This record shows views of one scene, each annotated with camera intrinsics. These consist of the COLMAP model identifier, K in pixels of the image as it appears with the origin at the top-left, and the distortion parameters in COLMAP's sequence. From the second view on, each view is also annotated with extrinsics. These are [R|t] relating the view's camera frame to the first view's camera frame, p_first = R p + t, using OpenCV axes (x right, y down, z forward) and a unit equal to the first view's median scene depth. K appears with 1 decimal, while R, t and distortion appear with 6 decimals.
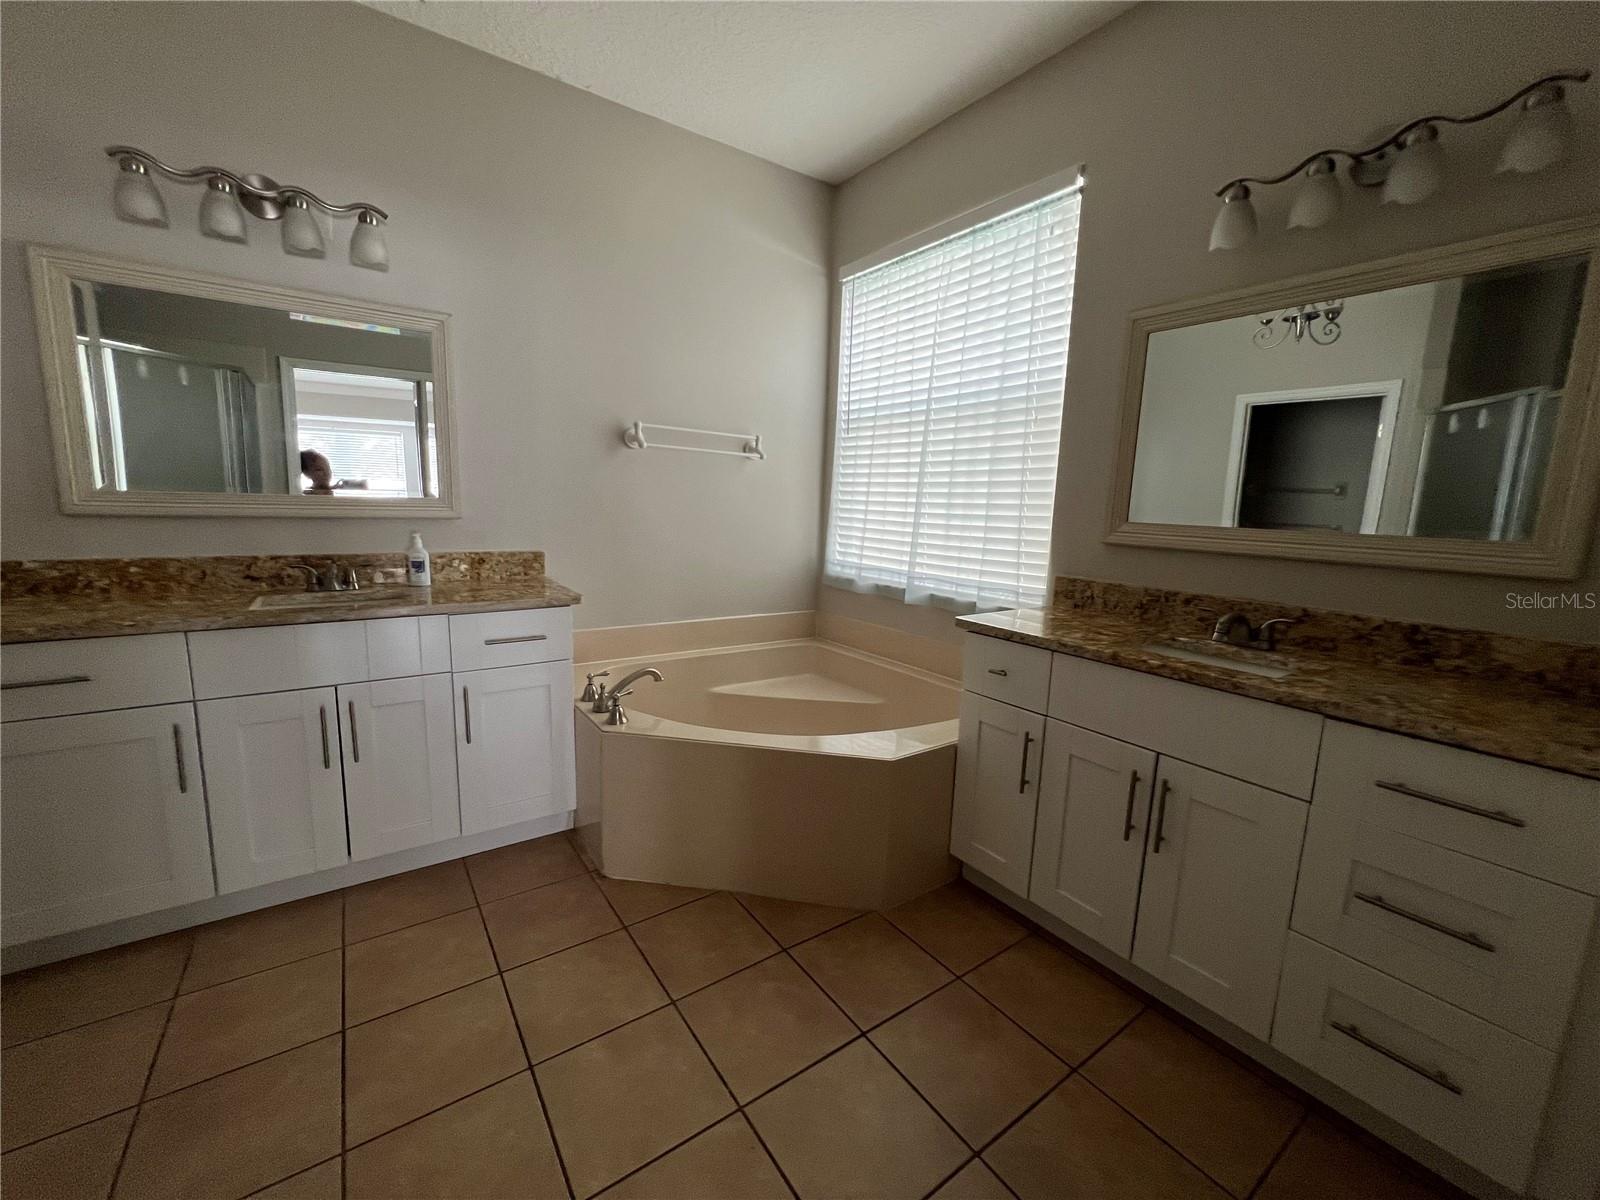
lens RADIAL K [[644.4, 0, 800.0], [0, 644.4, 600.0], [0, 0, 1]] dist [-0.000903, 0.000985]
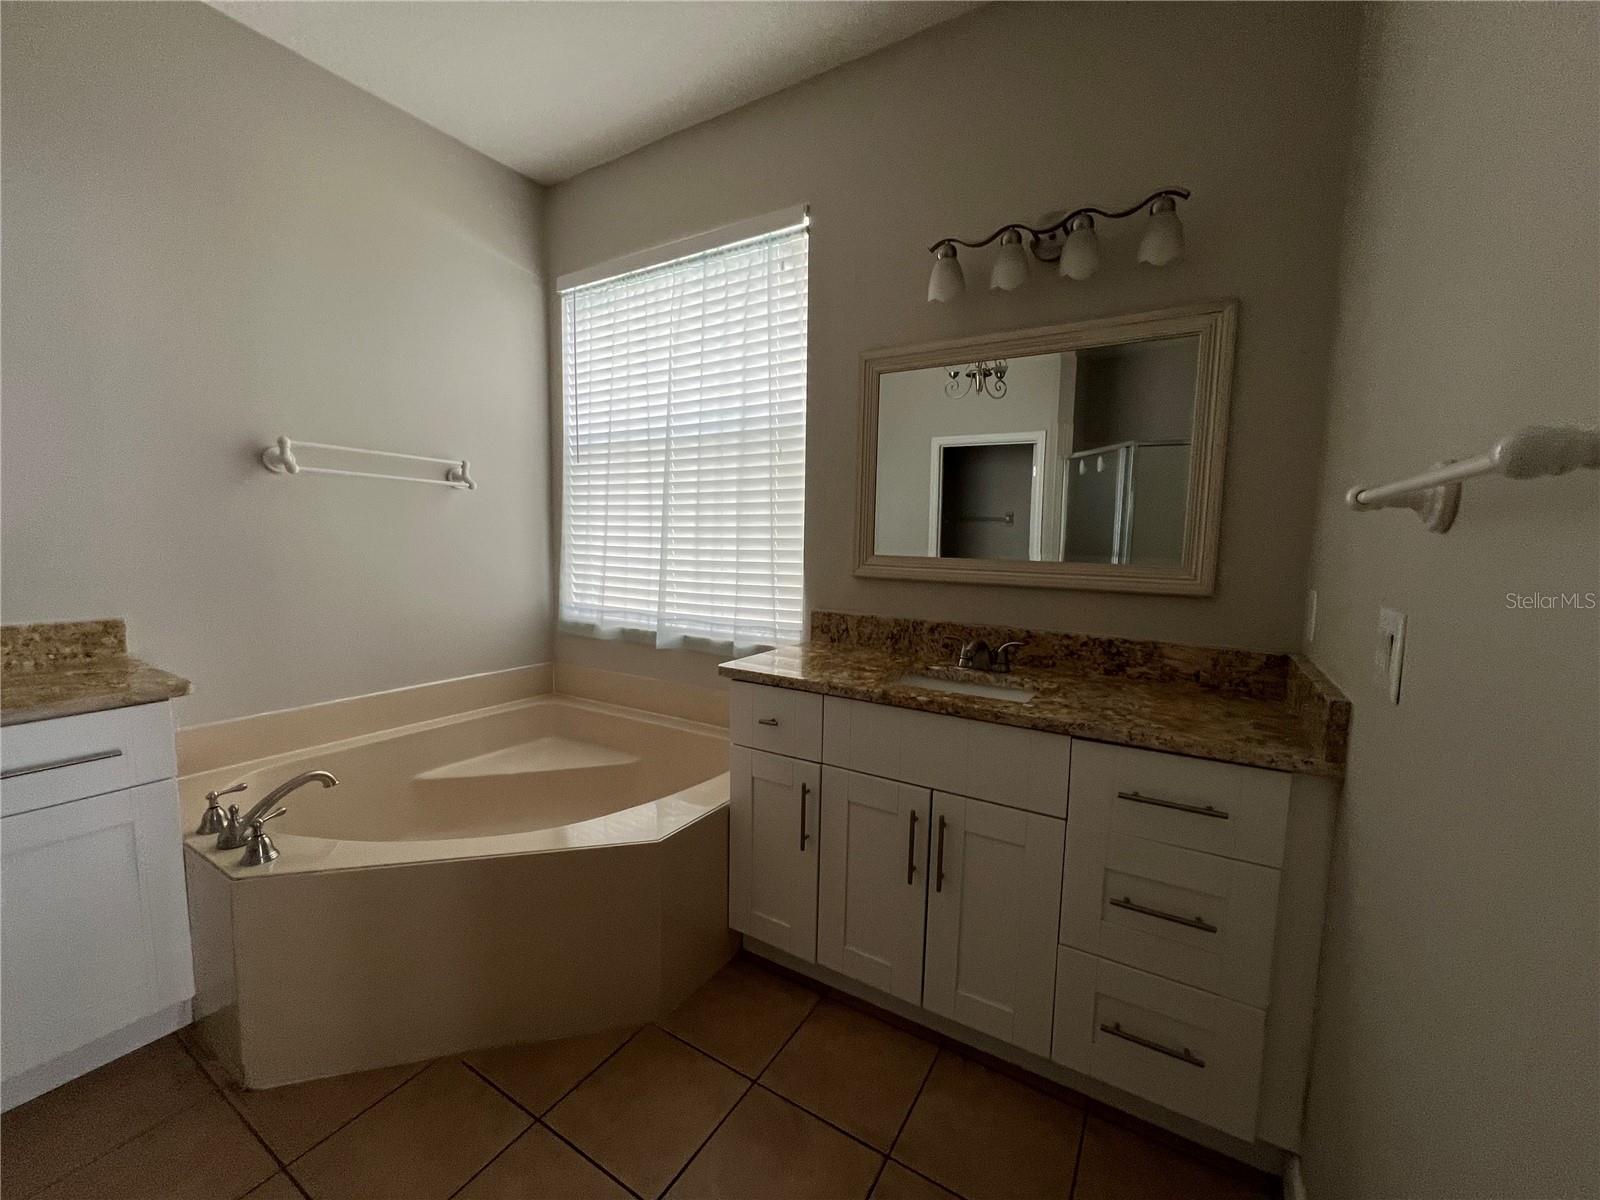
lens RADIAL K [[644.4, 0, 800.0], [0, 644.4, 600.0], [0, 0, 1]] dist [-0.000903, 0.000985]
pose [[0.919851, -0.055381, 0.388339, -0.000017], [0.072625, 0.996912, -0.029856, -0.025951], [-0.385487, 0.055666, 0.921033, 0.101062]]
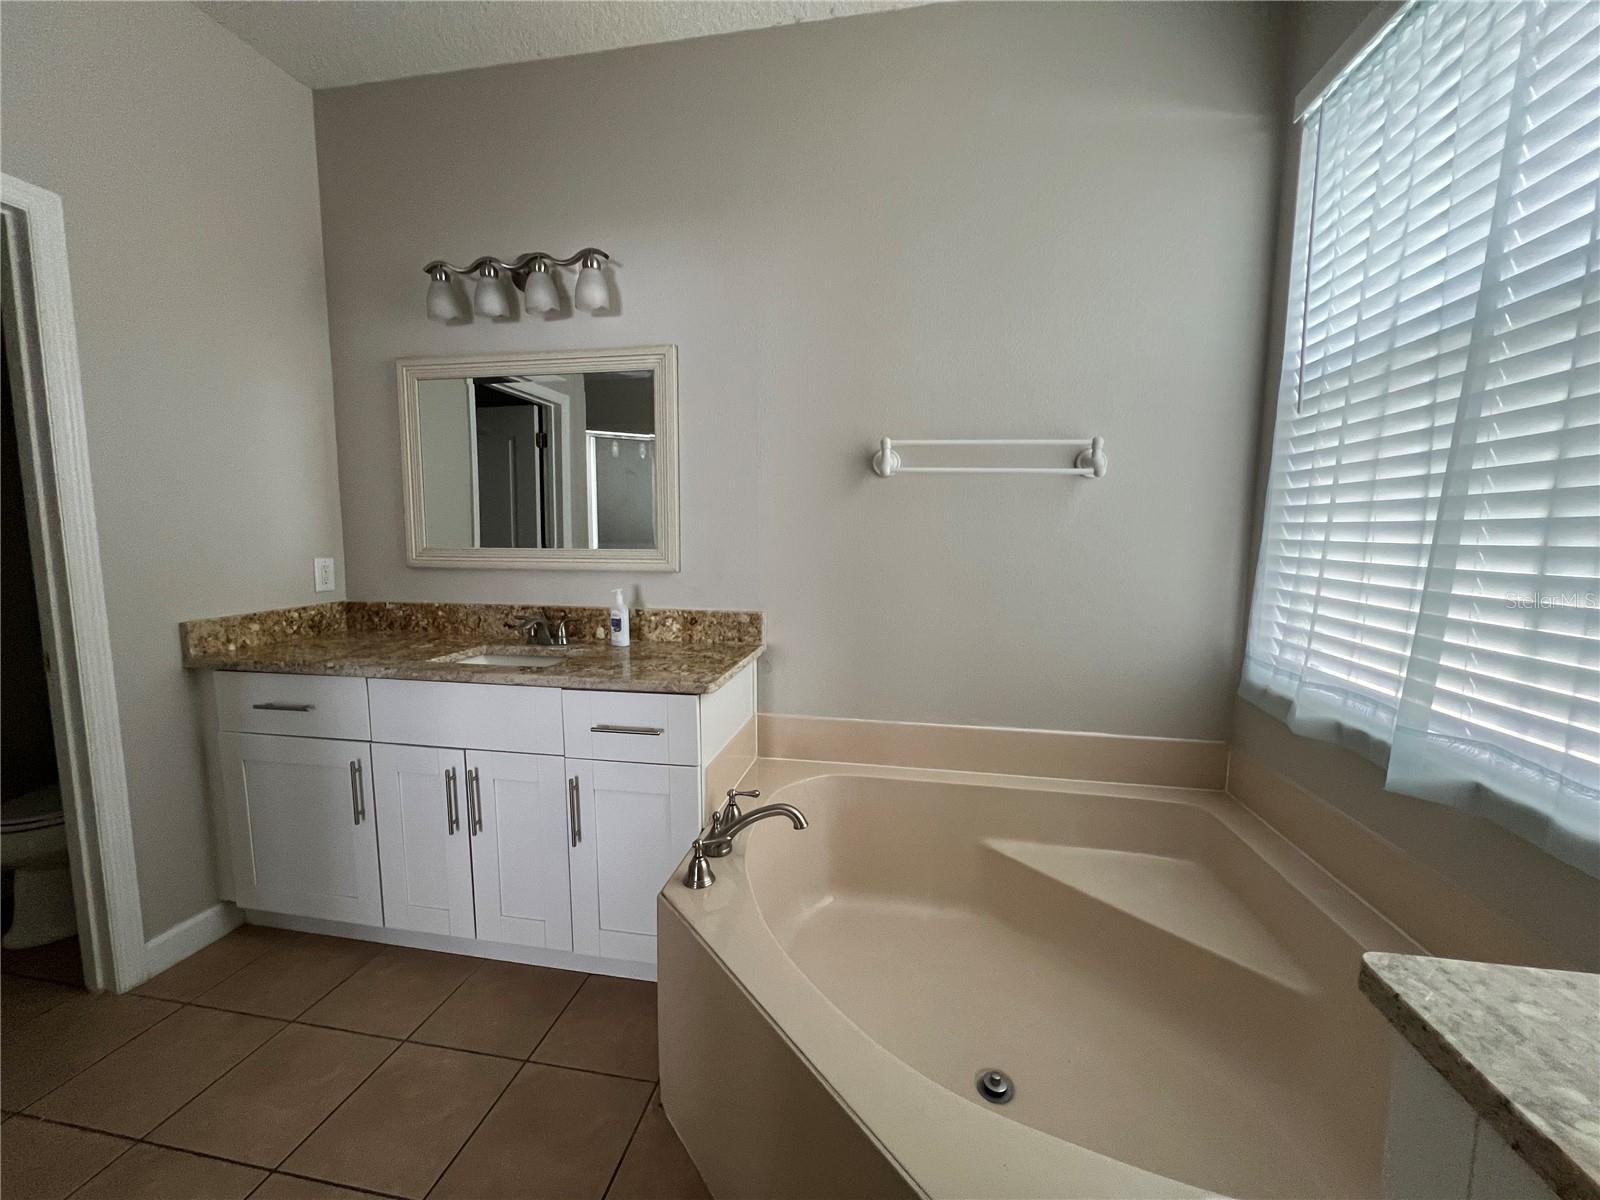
lens RADIAL K [[644.4, 0, 800.0], [0, 644.4, 600.0], [0, 0, 1]] dist [-0.000903, 0.000985]
pose [[0.701153, 0.047845, -0.711403, 0.231621], [-0.092051, 0.995470, -0.023775, -0.087291], [0.707043, 0.082155, 0.702382, 0.530069]]
